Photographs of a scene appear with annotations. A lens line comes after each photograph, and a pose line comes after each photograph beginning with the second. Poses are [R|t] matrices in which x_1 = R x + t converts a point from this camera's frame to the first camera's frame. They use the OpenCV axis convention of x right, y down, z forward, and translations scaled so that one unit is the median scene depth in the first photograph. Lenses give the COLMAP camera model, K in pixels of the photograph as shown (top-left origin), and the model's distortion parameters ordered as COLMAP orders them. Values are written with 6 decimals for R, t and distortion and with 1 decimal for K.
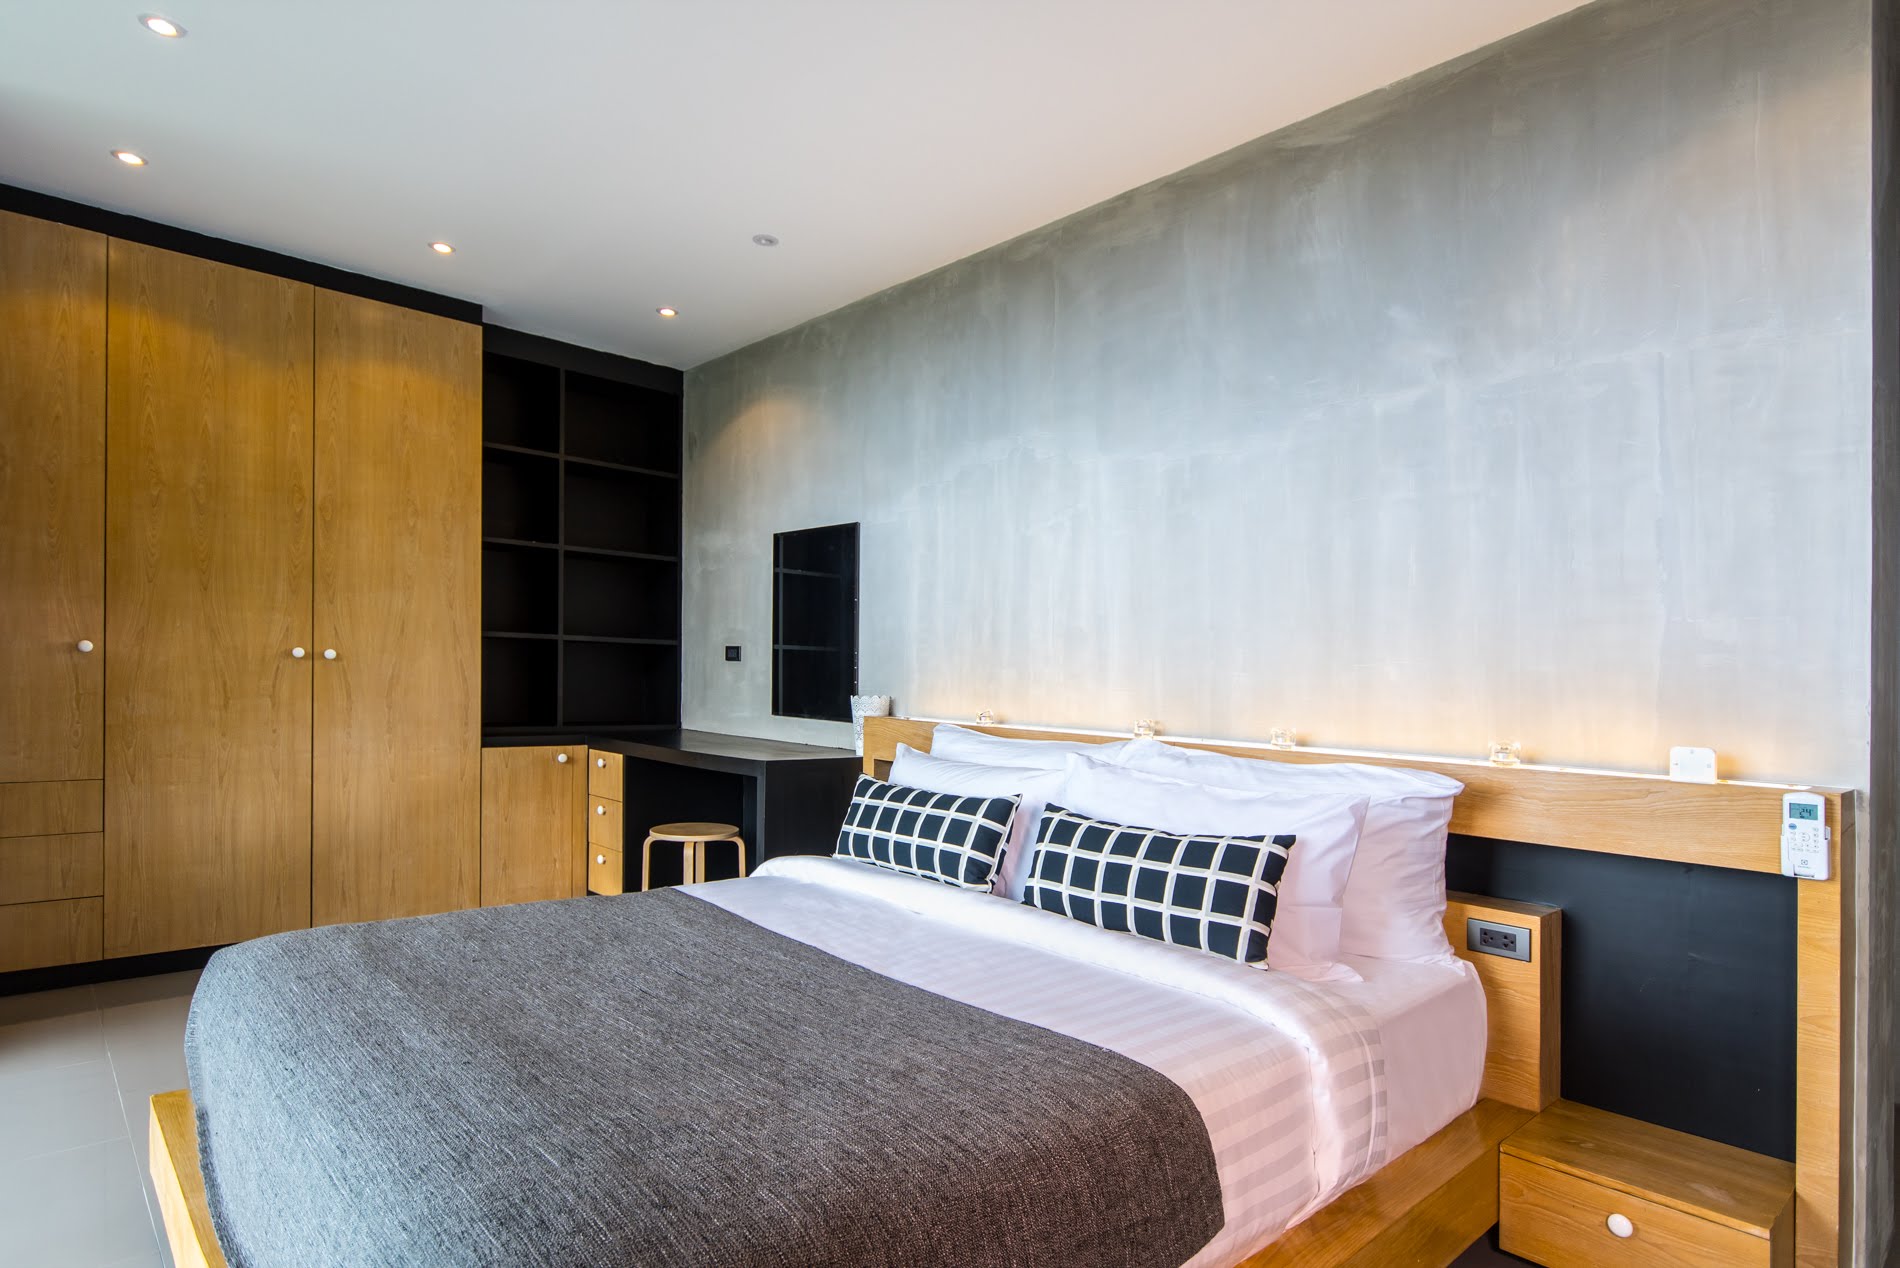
lens RADIAL K [[1013.8, 0, 954.0], [0, 1013.8, 696.5], [0, 0, 1]] dist [-0.002728, -0.000871]
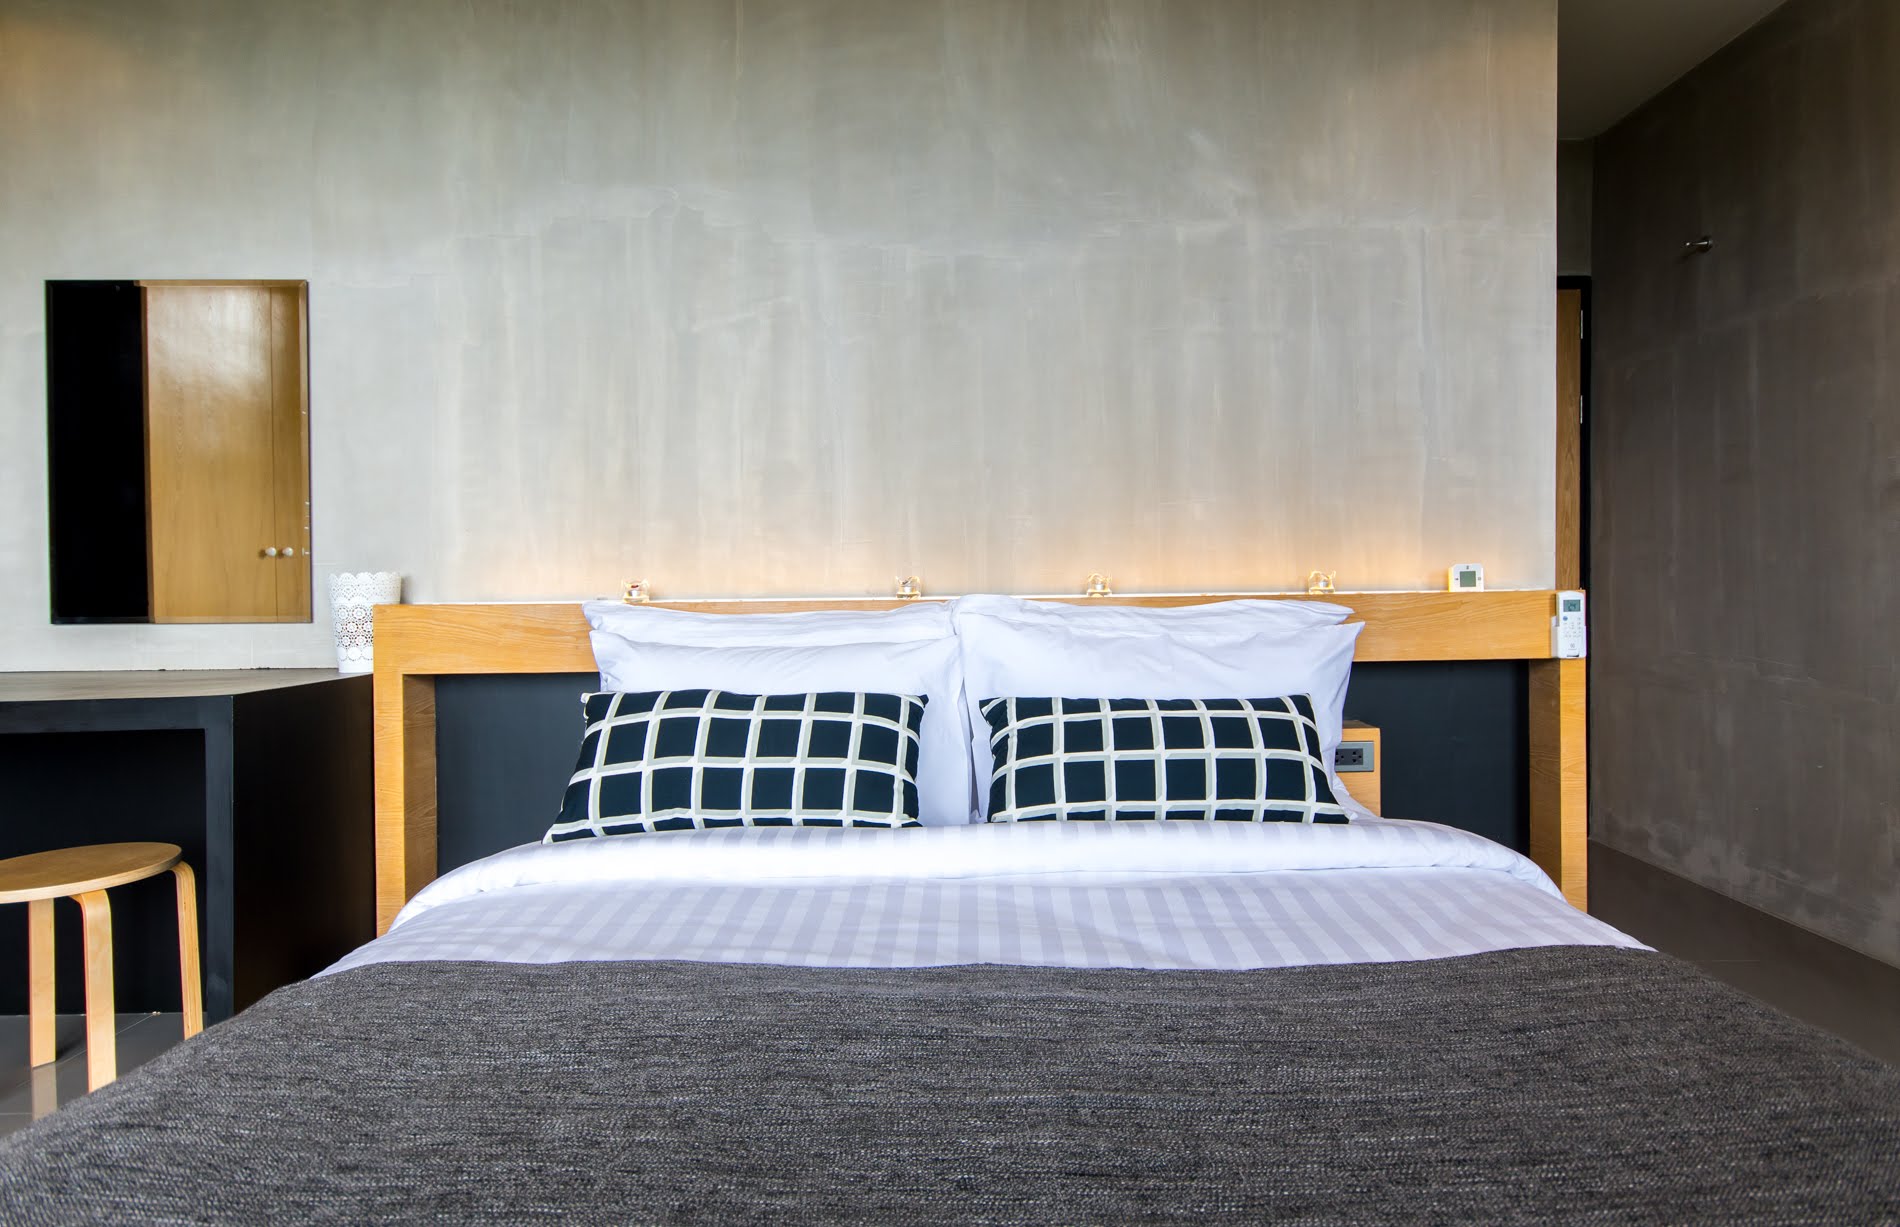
lens RADIAL K [[1016.5, 0, 953.6], [0, 1016.5, 589.2], [0, 0, 1]] dist [0.004636, 0.000847]
pose [[0.669756, -0.046618, 0.741116, -0.456003], [0.048413, 0.998645, 0.019066, 0.022322], [-0.741001, 0.023110, 0.671106, 0.518310]]
